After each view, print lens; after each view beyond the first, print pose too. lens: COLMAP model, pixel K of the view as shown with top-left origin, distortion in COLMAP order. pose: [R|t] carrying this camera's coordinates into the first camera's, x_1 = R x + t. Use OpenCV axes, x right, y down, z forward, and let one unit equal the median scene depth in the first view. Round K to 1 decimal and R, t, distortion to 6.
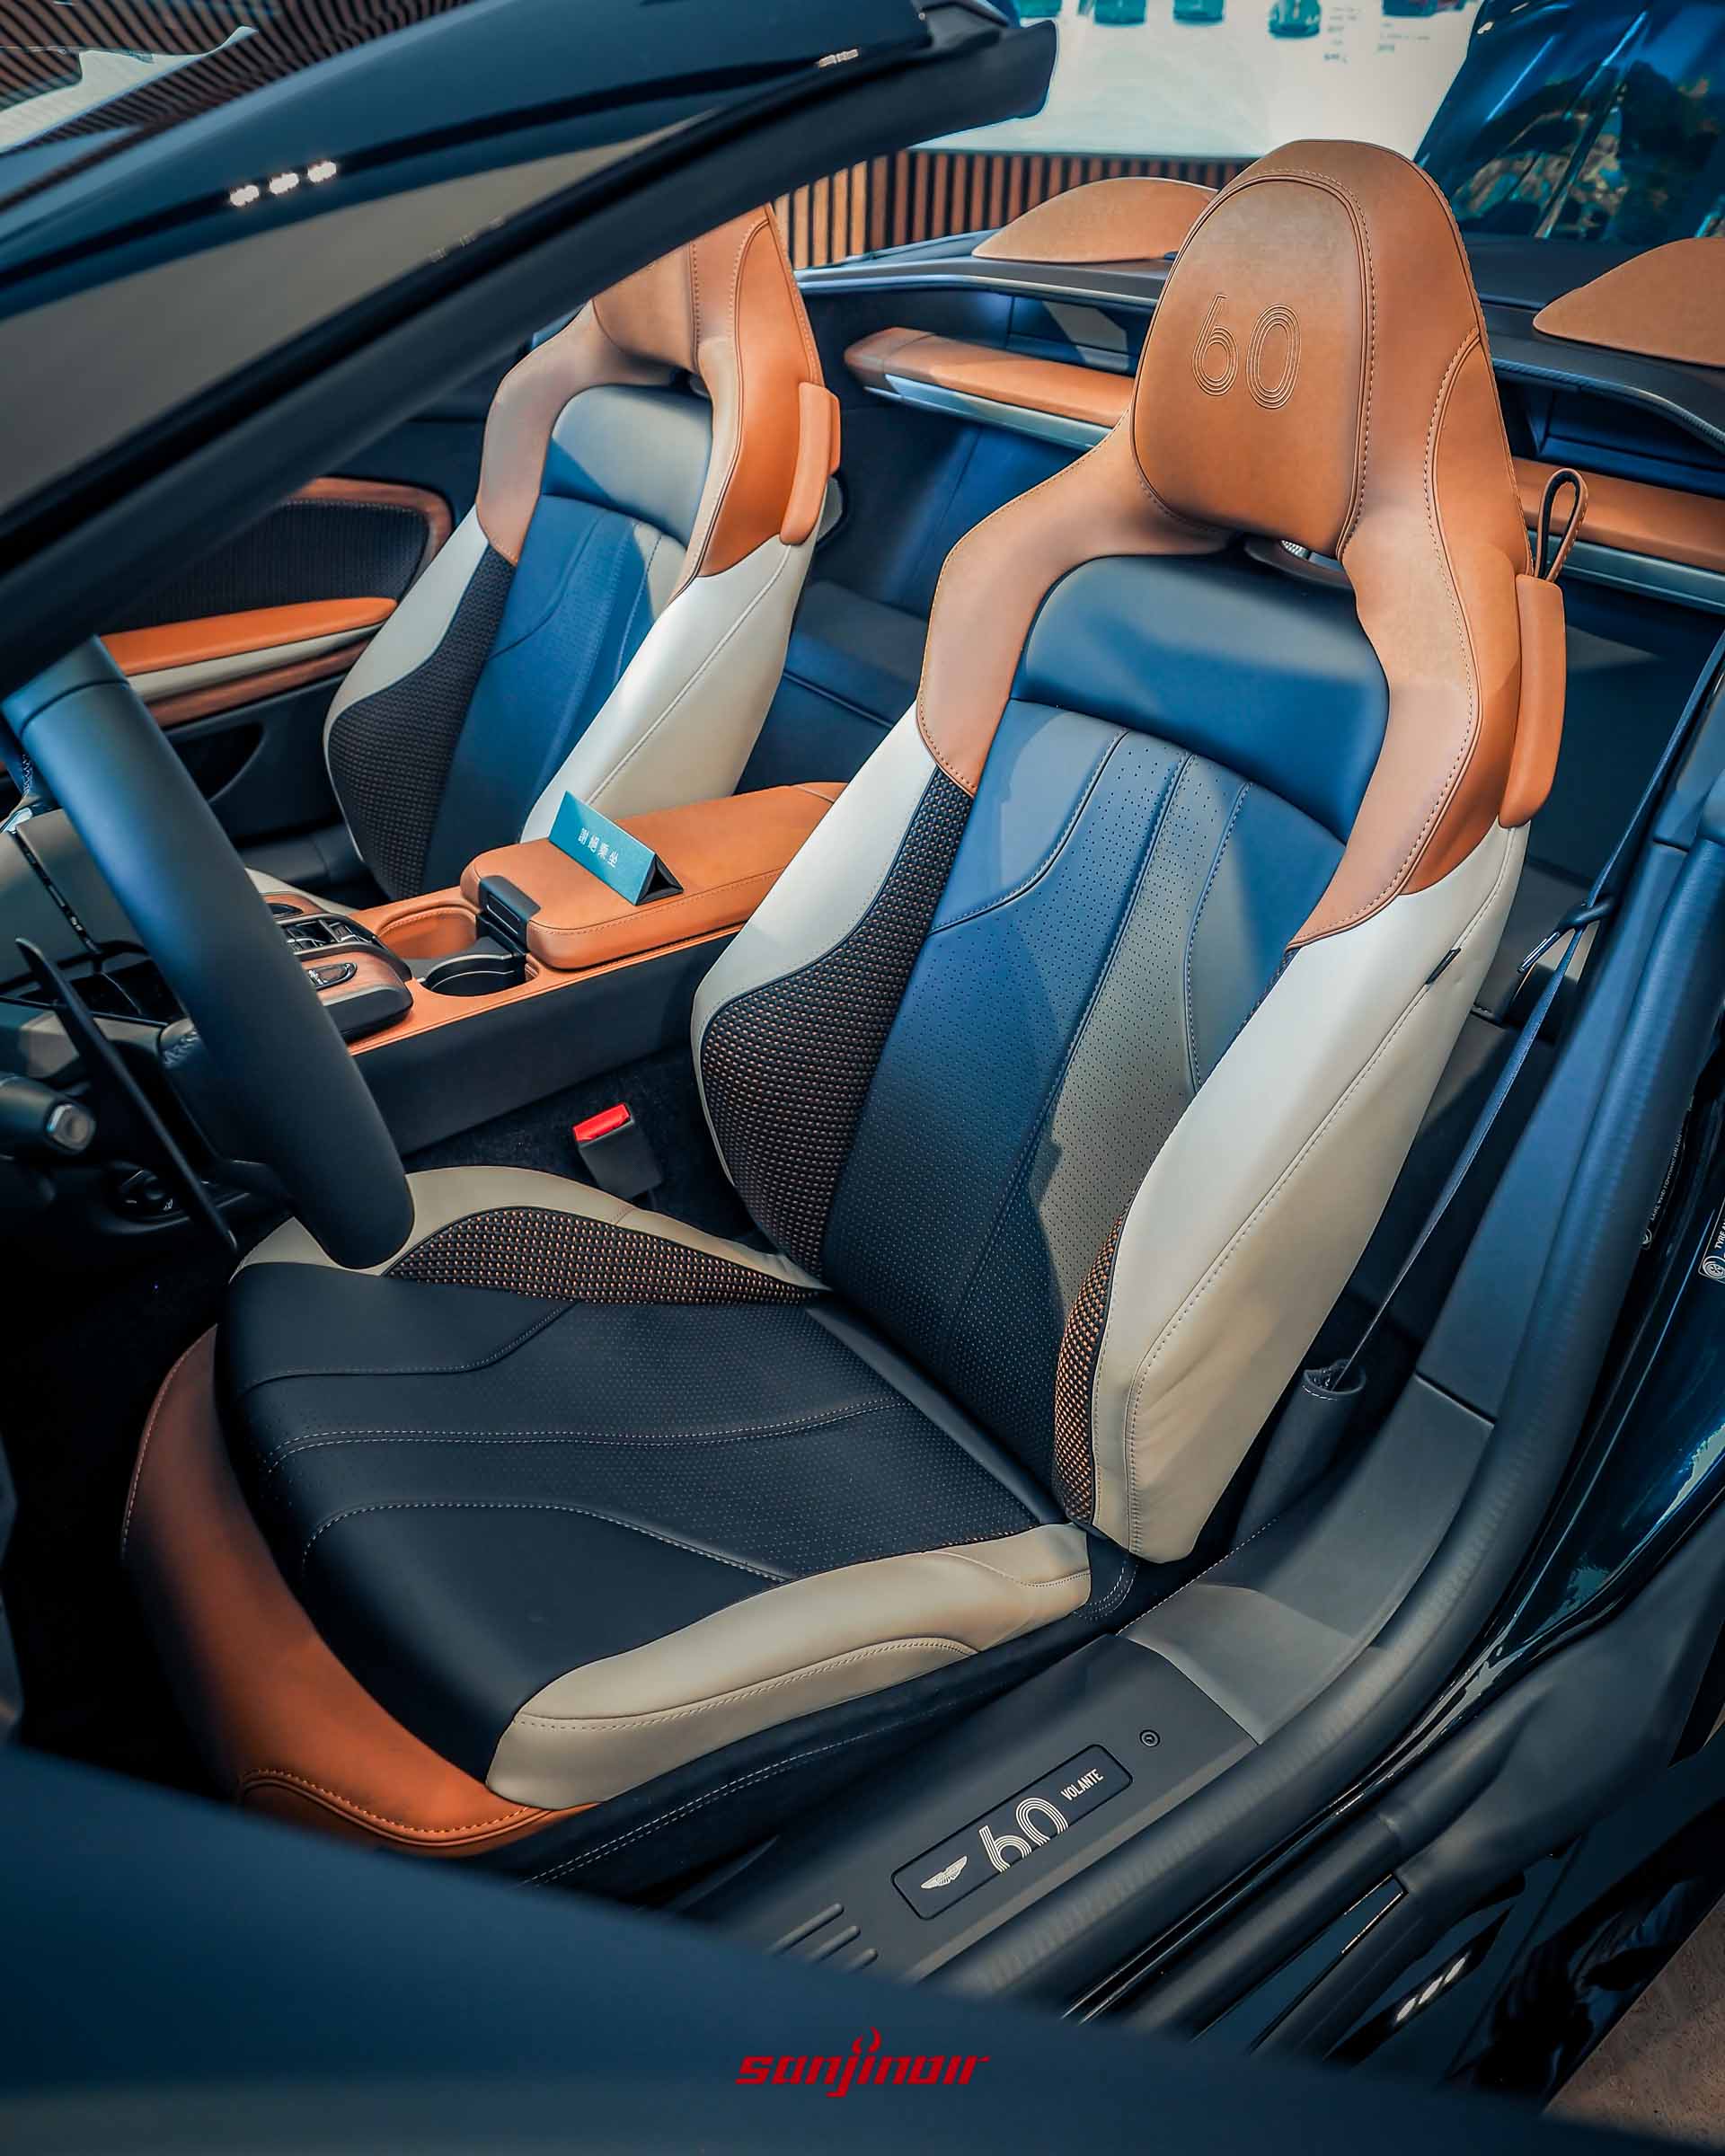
lens RADIAL K [[1800.2, 0, 862.5], [0, 1800.2, 1078.0], [0, 0, 1]] dist [-0.005627, -0.002166]
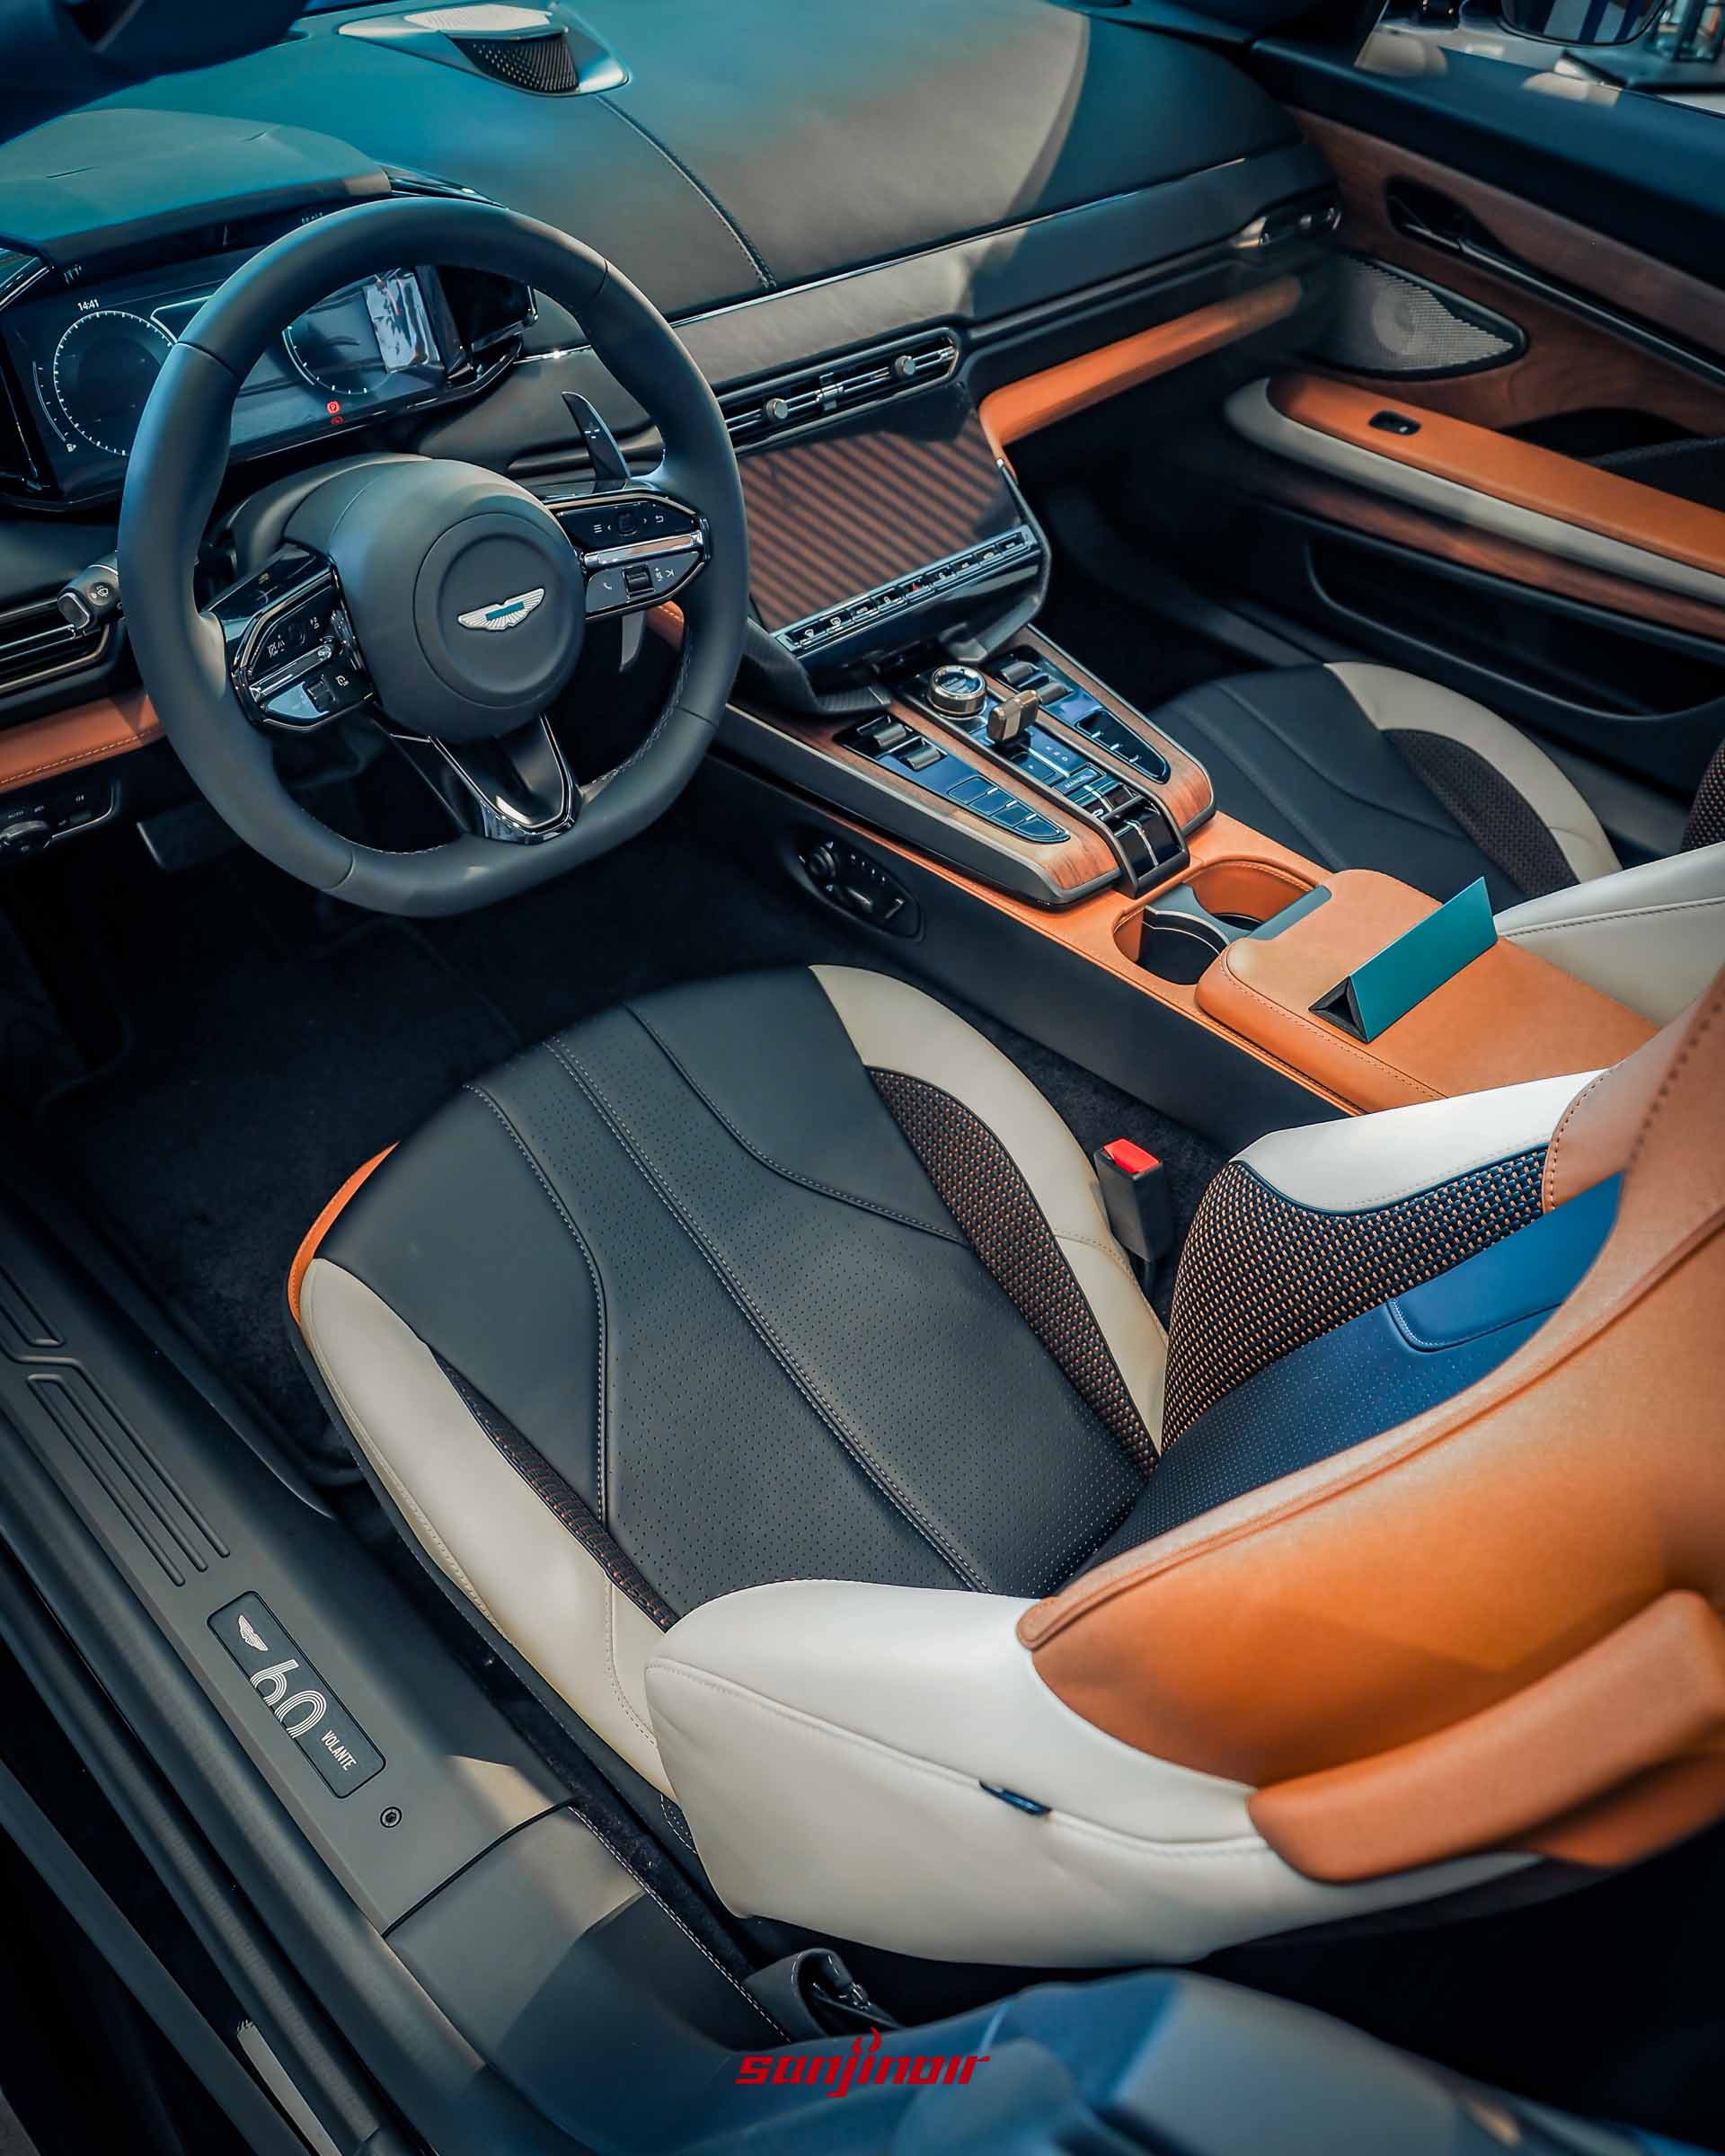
lens RADIAL K [[1800.2, 0, 862.5], [0, 1800.2, 1078.0], [0, 0, 1]] dist [-0.005627, -0.002166]
pose [[0.103100, 0.656538, -0.747213, 0.668573], [-0.498195, 0.684282, 0.532503, -0.567657], [0.860913, 0.317357, 0.397634, 0.724902]]
